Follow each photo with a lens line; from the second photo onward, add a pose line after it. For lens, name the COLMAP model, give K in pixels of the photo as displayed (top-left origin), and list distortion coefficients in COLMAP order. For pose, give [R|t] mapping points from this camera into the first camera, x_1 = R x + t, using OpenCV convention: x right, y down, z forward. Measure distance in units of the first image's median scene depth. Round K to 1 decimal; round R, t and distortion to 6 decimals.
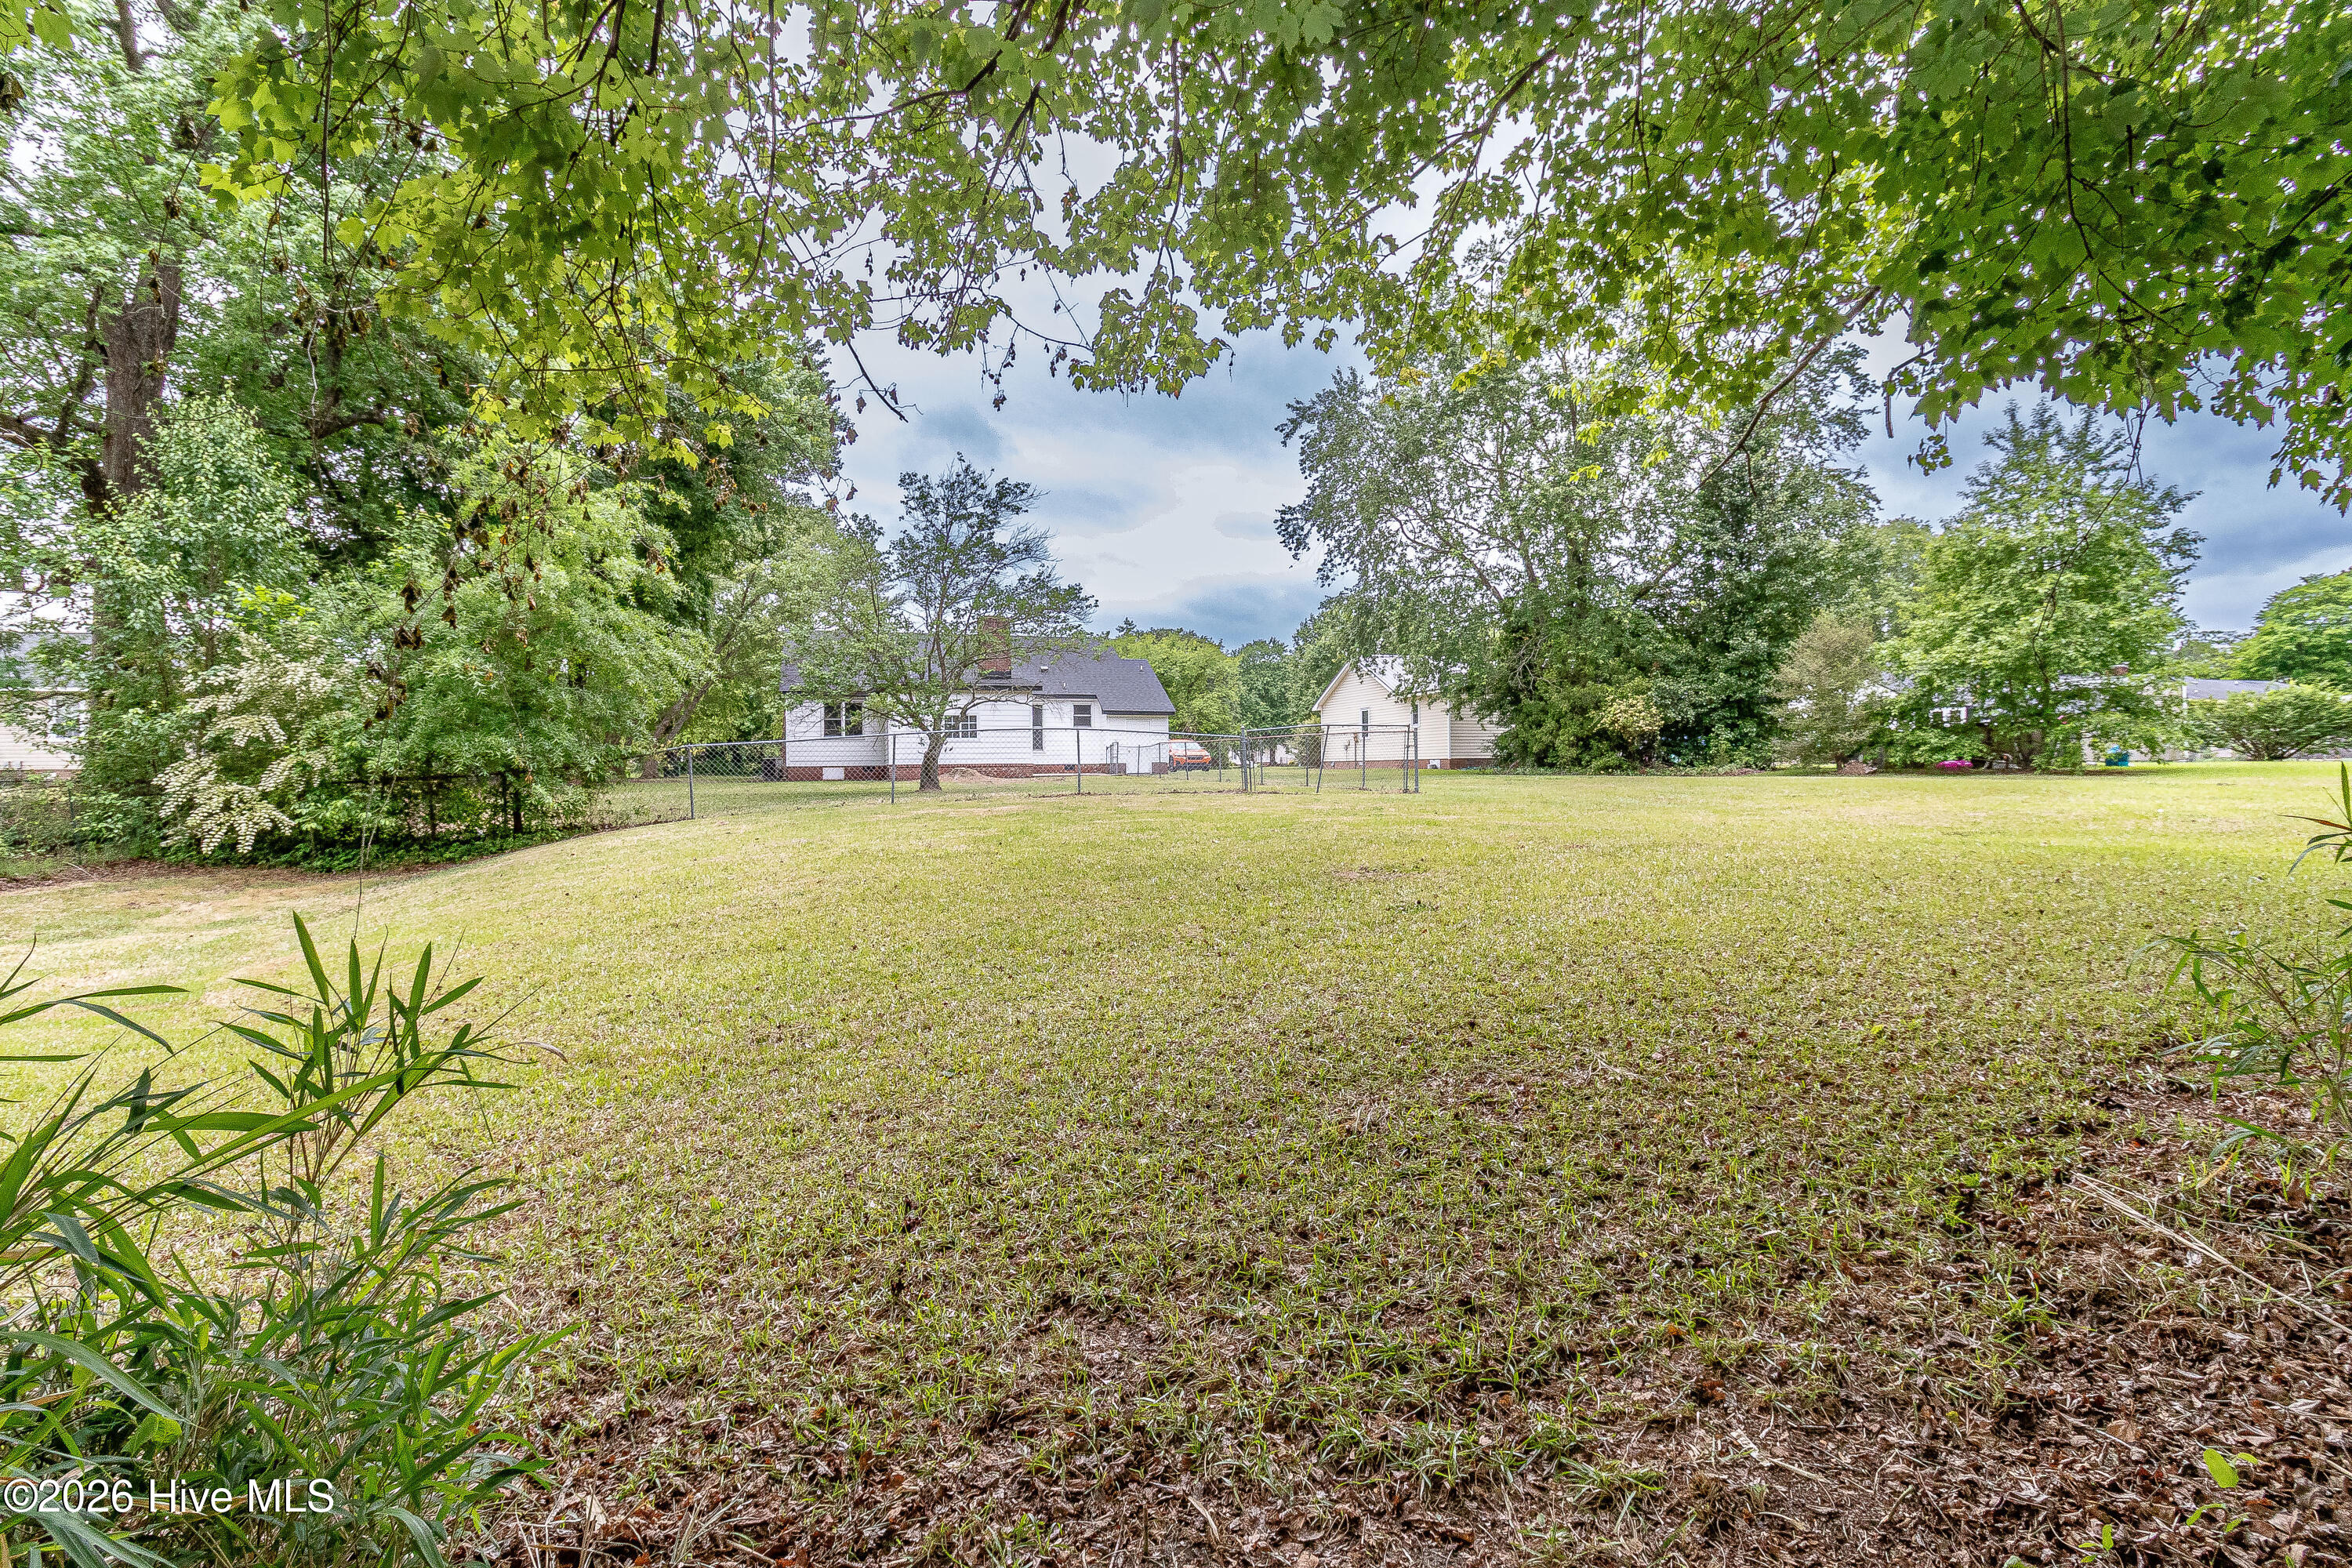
lens RADIAL K [[1121.1, 0, 1168.7], [0, 1121.1, 752.3], [0, 0, 1]] dist [0.000701, 0.000371]
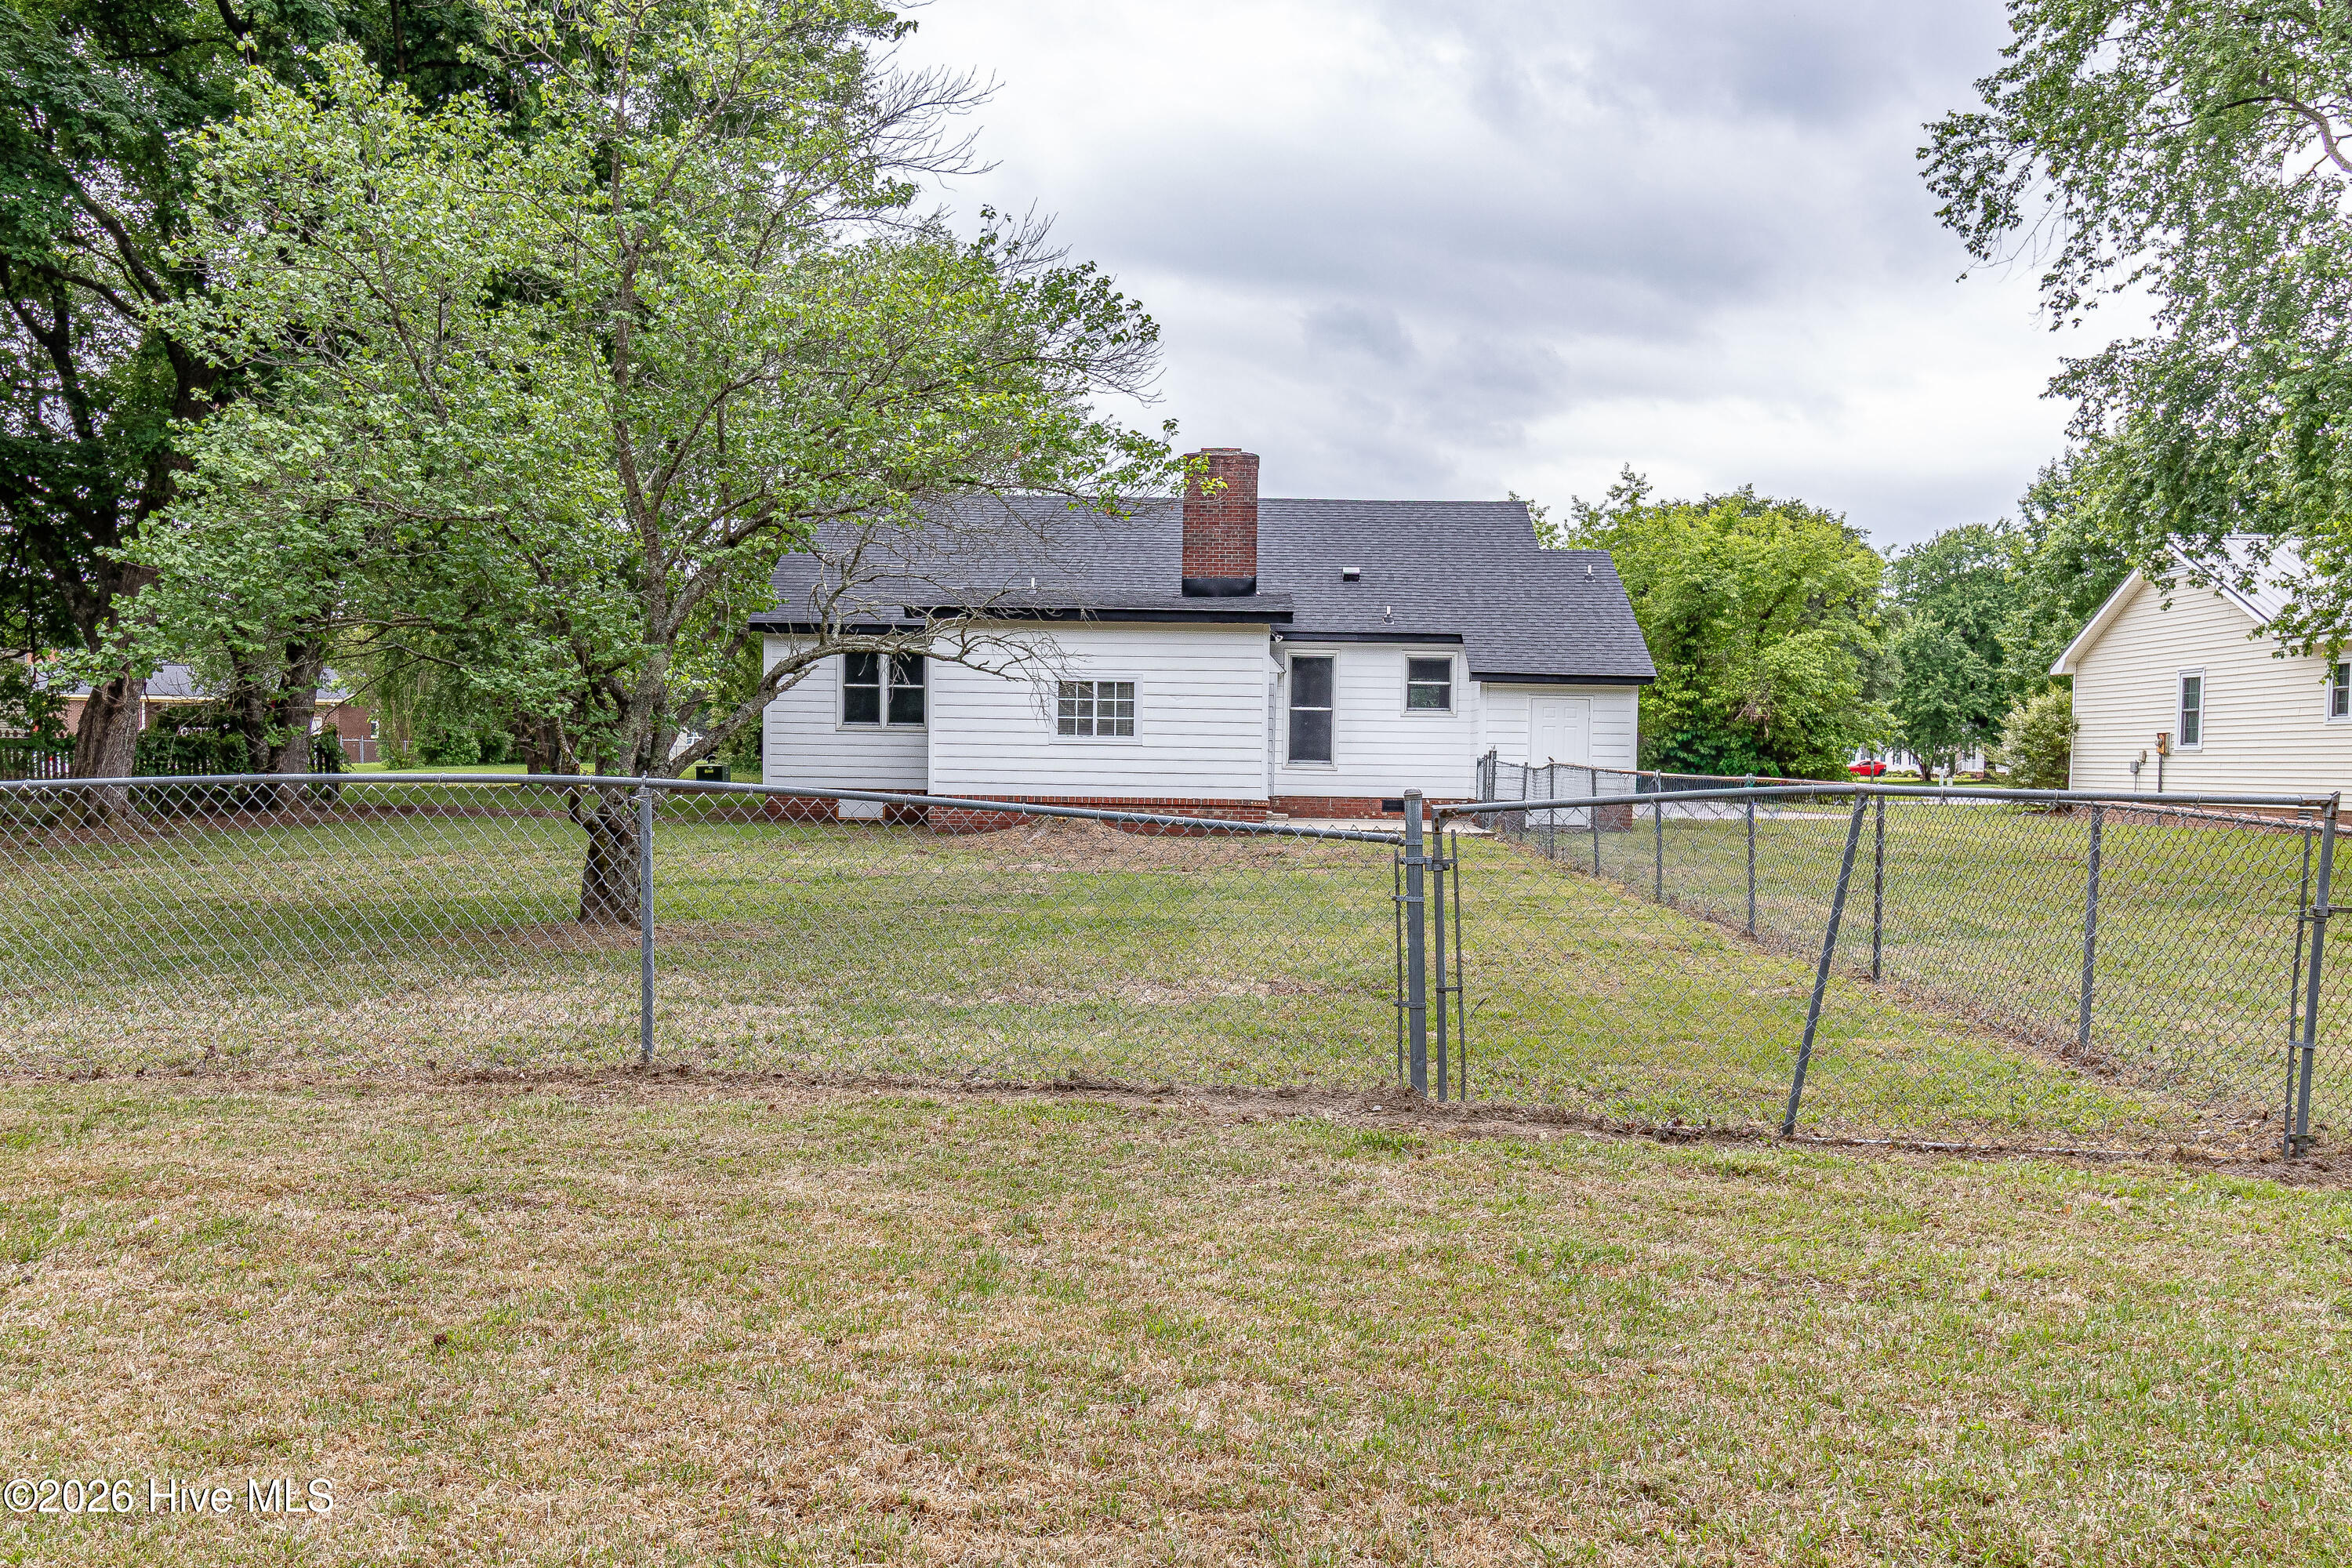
lens RADIAL K [[1797.5, 0, 1172.3], [0, 1797.5, 791.9], [0, 0, 1]] dist [0.006319, -0.000313]
pose [[0.938693, 0.033271, -0.343146, 0.070472], [-0.020794, 0.998984, 0.039975, -0.017839], [0.344128, -0.030389, 0.938431, 0.344288]]
